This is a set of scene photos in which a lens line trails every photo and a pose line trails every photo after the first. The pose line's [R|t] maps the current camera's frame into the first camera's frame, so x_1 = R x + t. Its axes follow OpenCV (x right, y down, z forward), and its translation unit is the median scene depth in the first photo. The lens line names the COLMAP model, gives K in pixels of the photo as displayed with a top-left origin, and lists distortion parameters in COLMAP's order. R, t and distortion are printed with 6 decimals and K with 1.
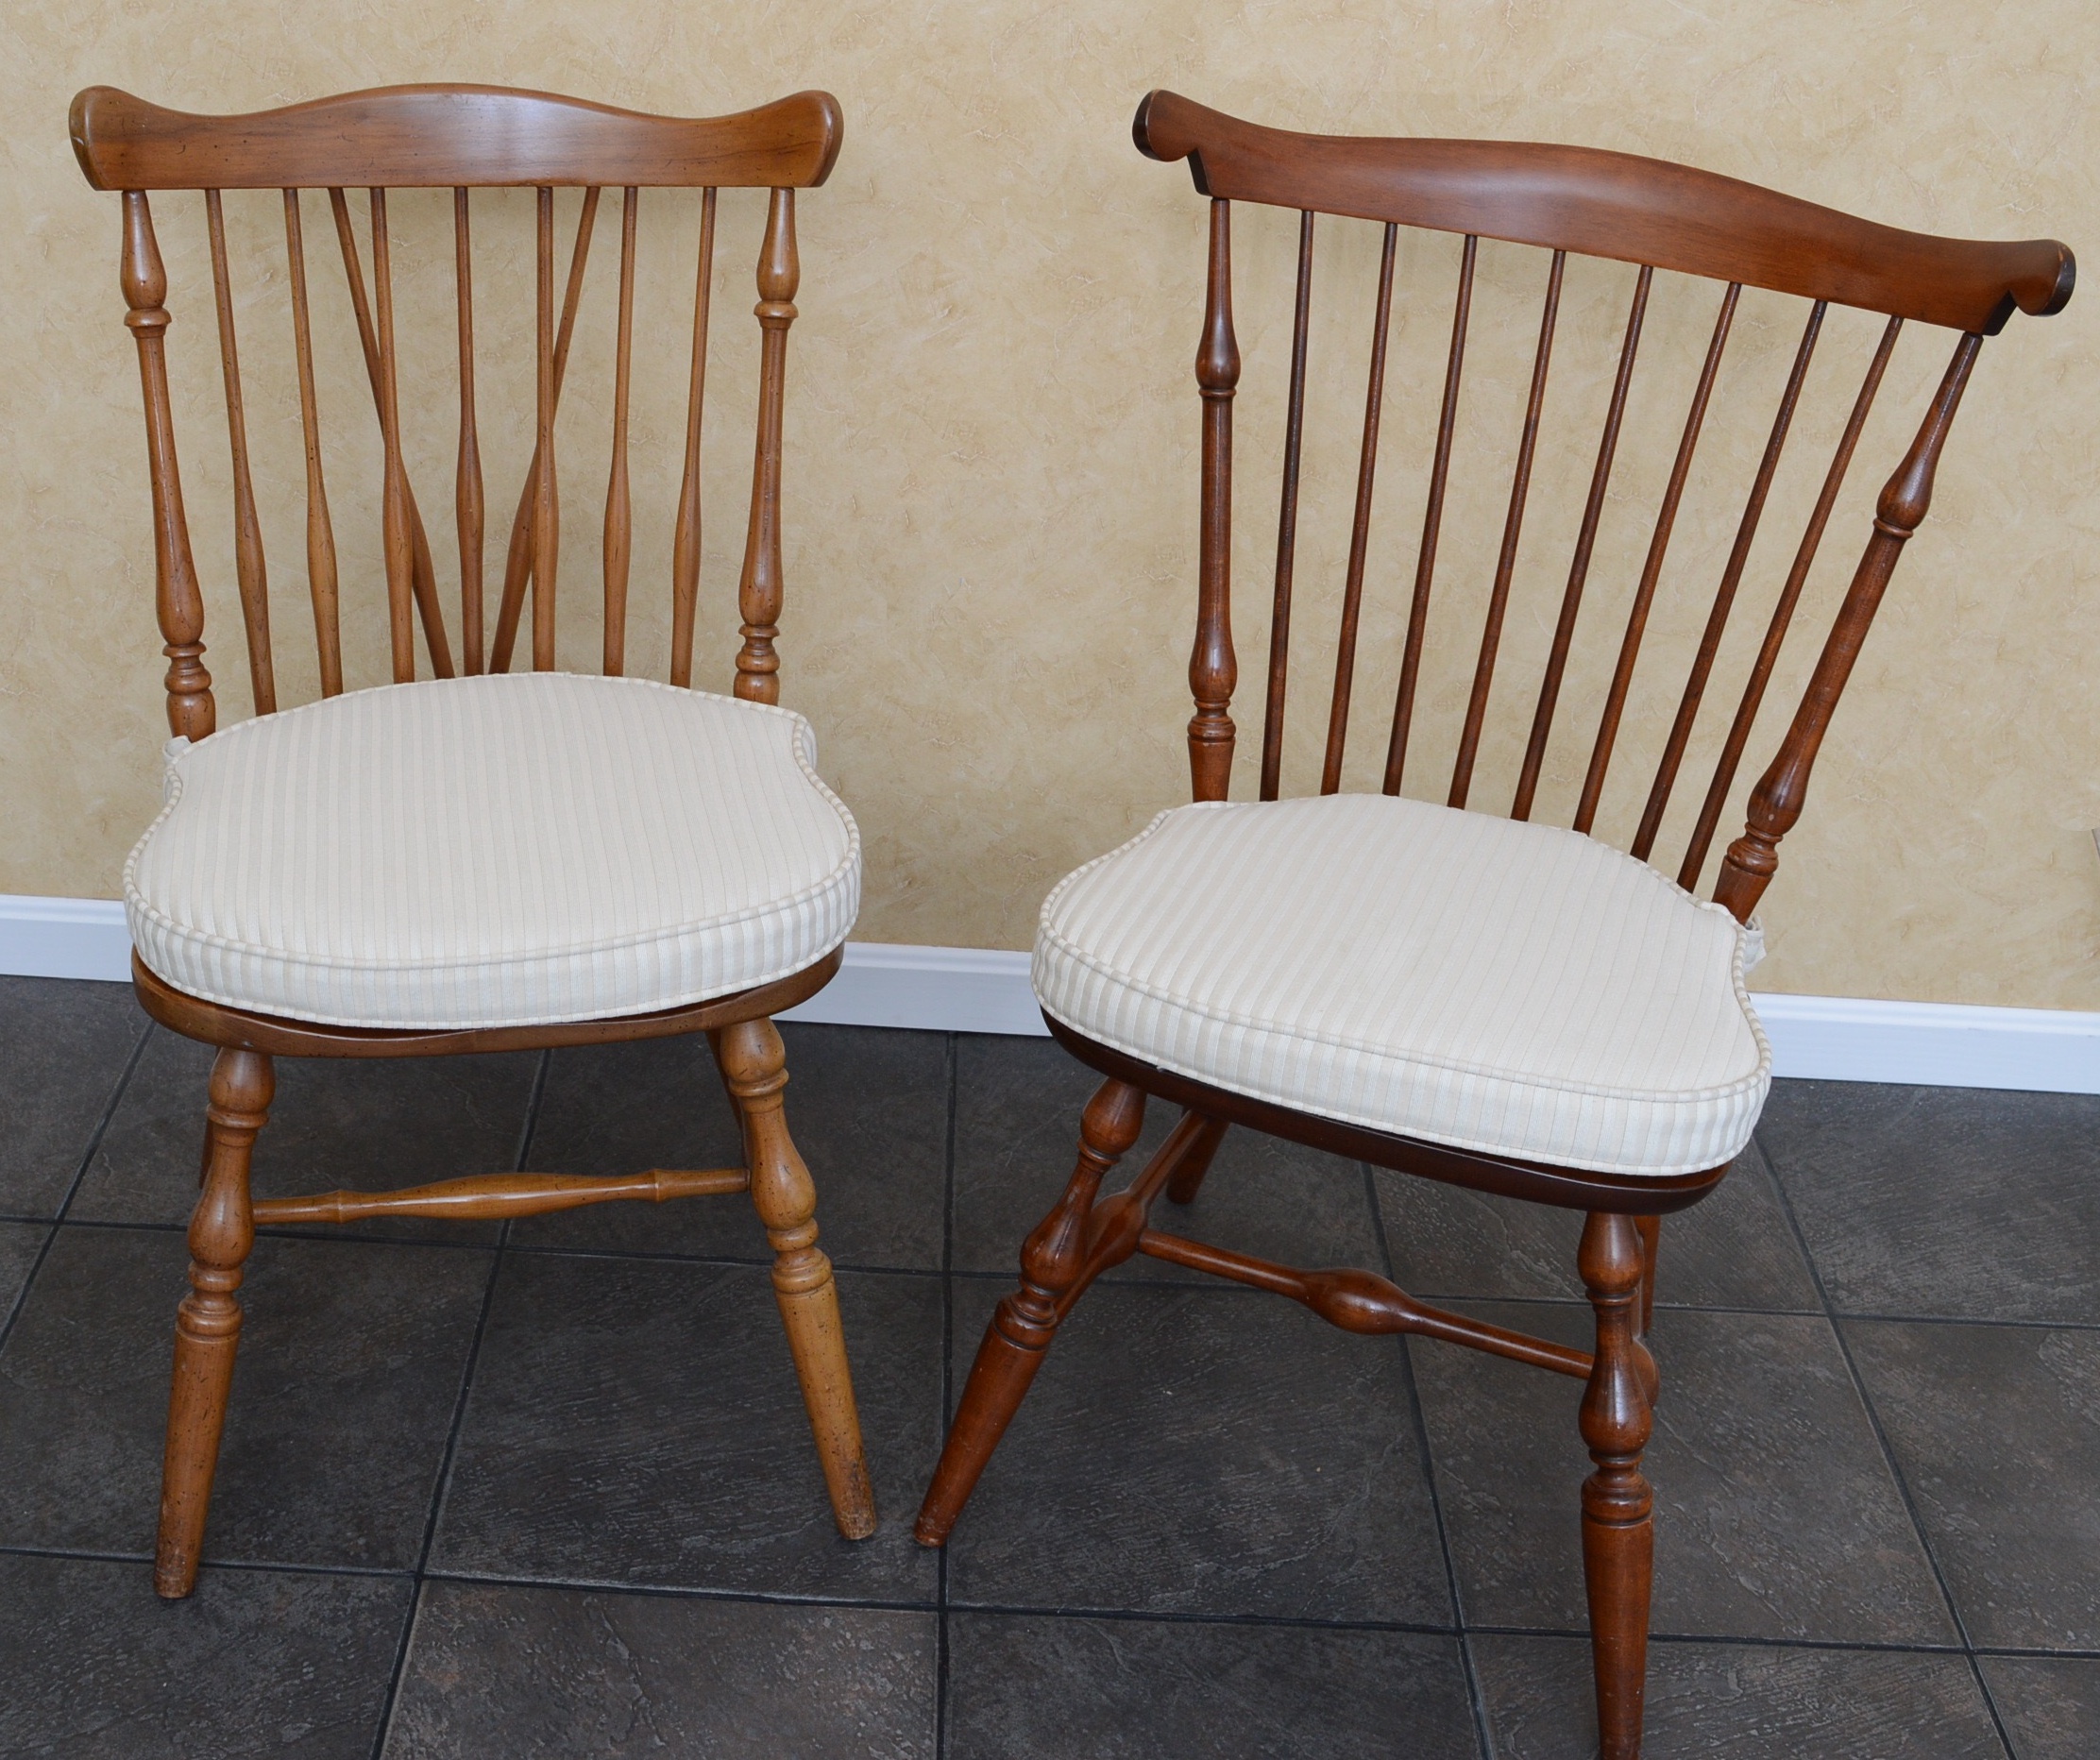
lens RADIAL K [[2637.3, 0, 910.6], [0, 2637.3, 811.9], [0, 0, 1]] dist [-0.077841, 0.000000]
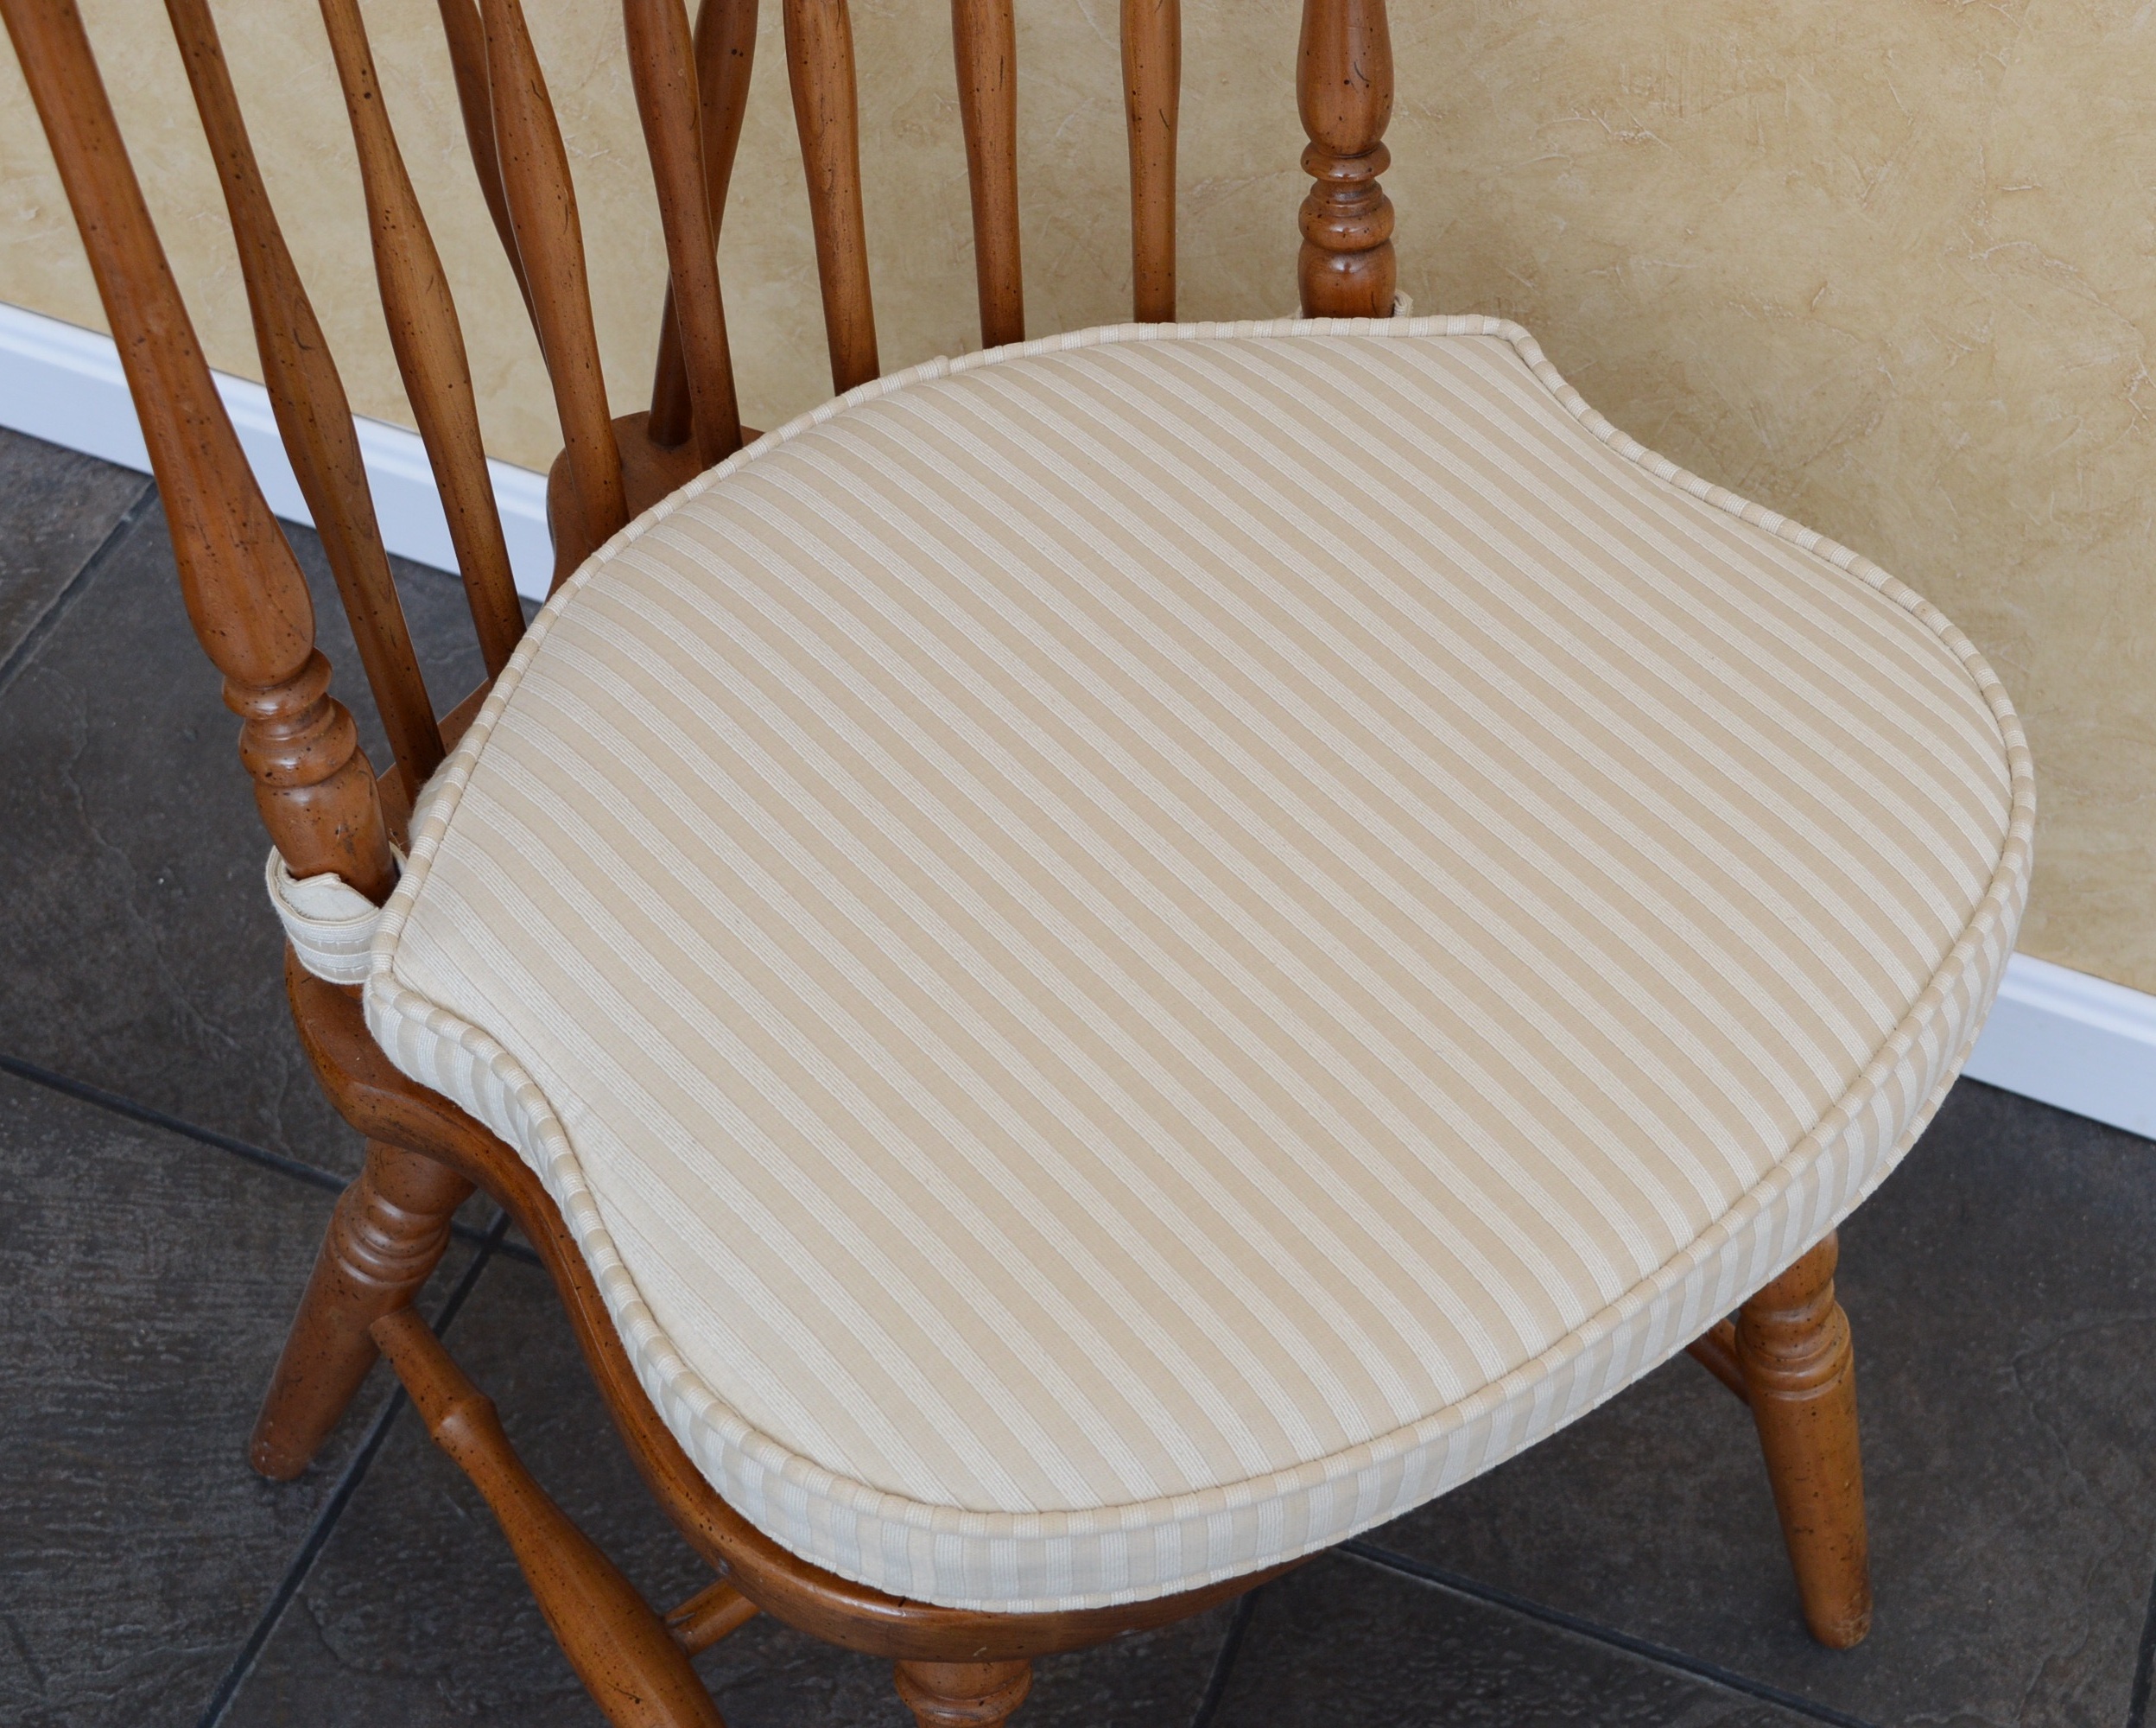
lens RADIAL K [[3351.7, 0, 1242.2], [0, 3351.7, 858.4], [0, 0, 1]] dist [-0.039586, 0.000000]
pose [[0.952140, 0.262754, -0.156170, -0.103123], [-0.194797, 0.915345, 0.352416, -0.201701], [0.235548, -0.305128, 0.922721, 0.469552]]
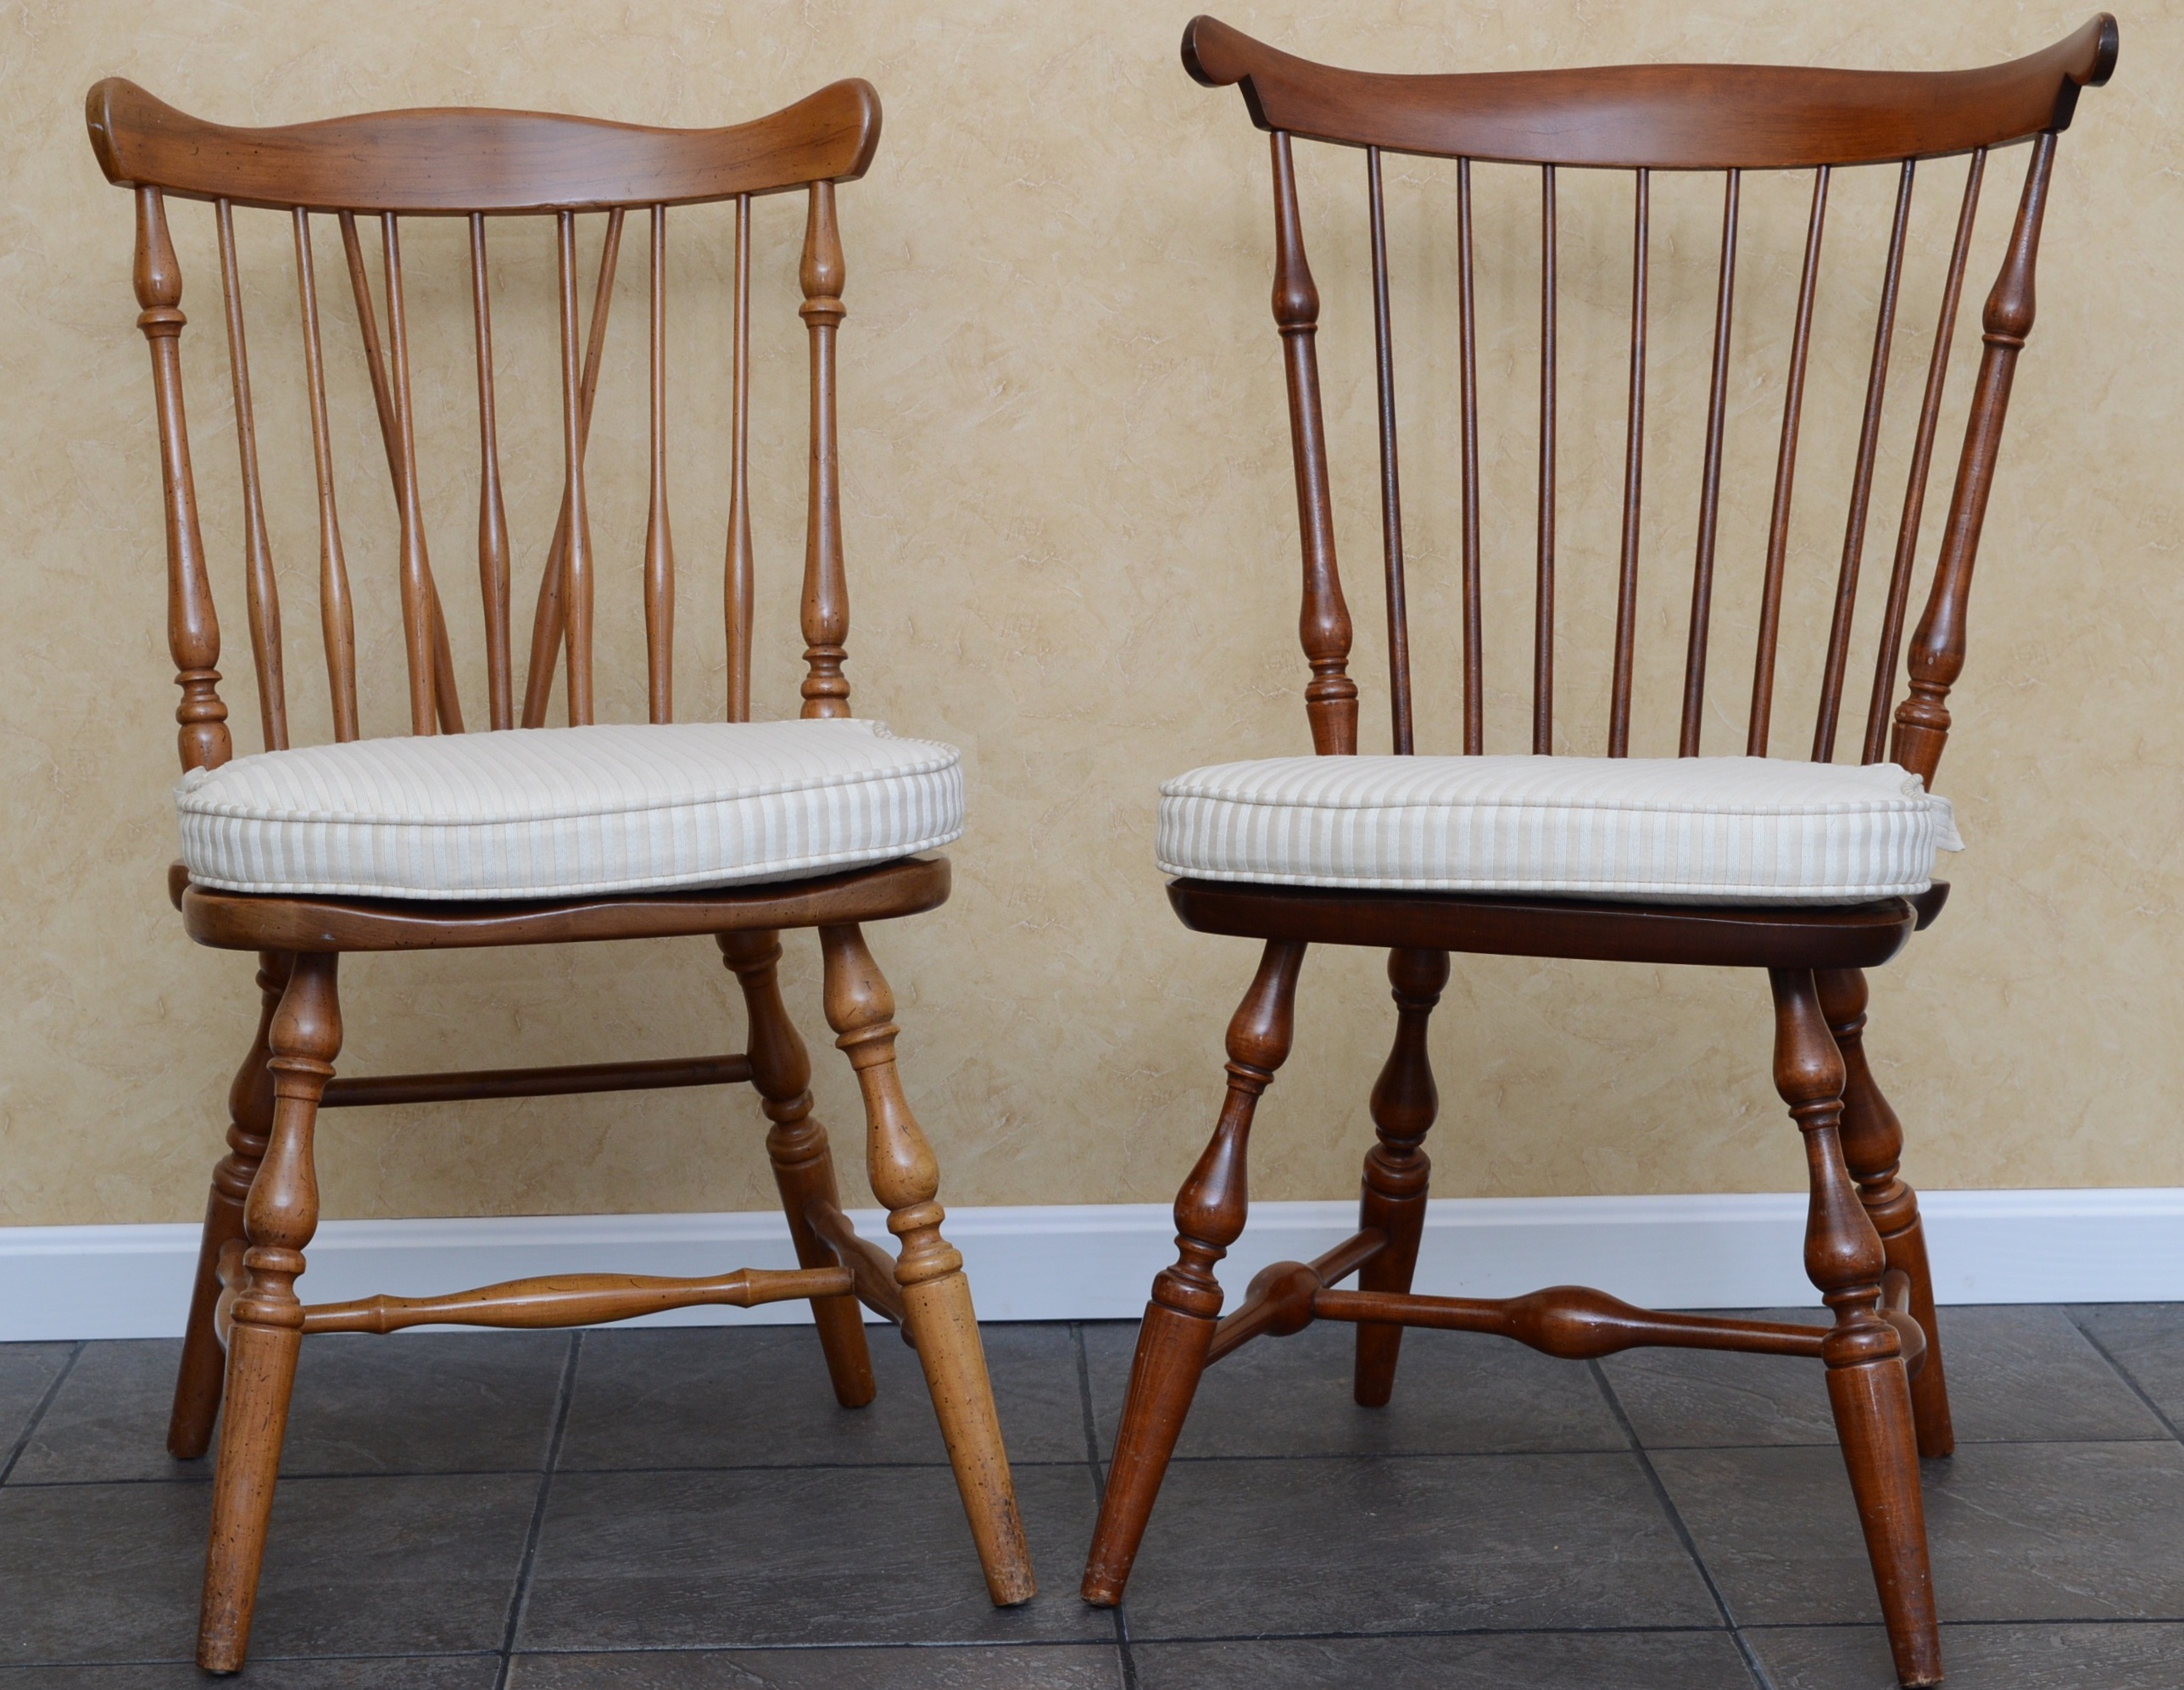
lens RADIAL K [[4865.0, 0, 1017.5], [0, 4865.0, 849.1], [0, 0, 1]] dist [0.041842, 0.000000]
pose [[0.996624, -0.072297, 0.038900, -0.060561], [0.081169, 0.938799, -0.334766, 0.549810], [-0.012317, 0.336794, 0.941498, -0.541283]]
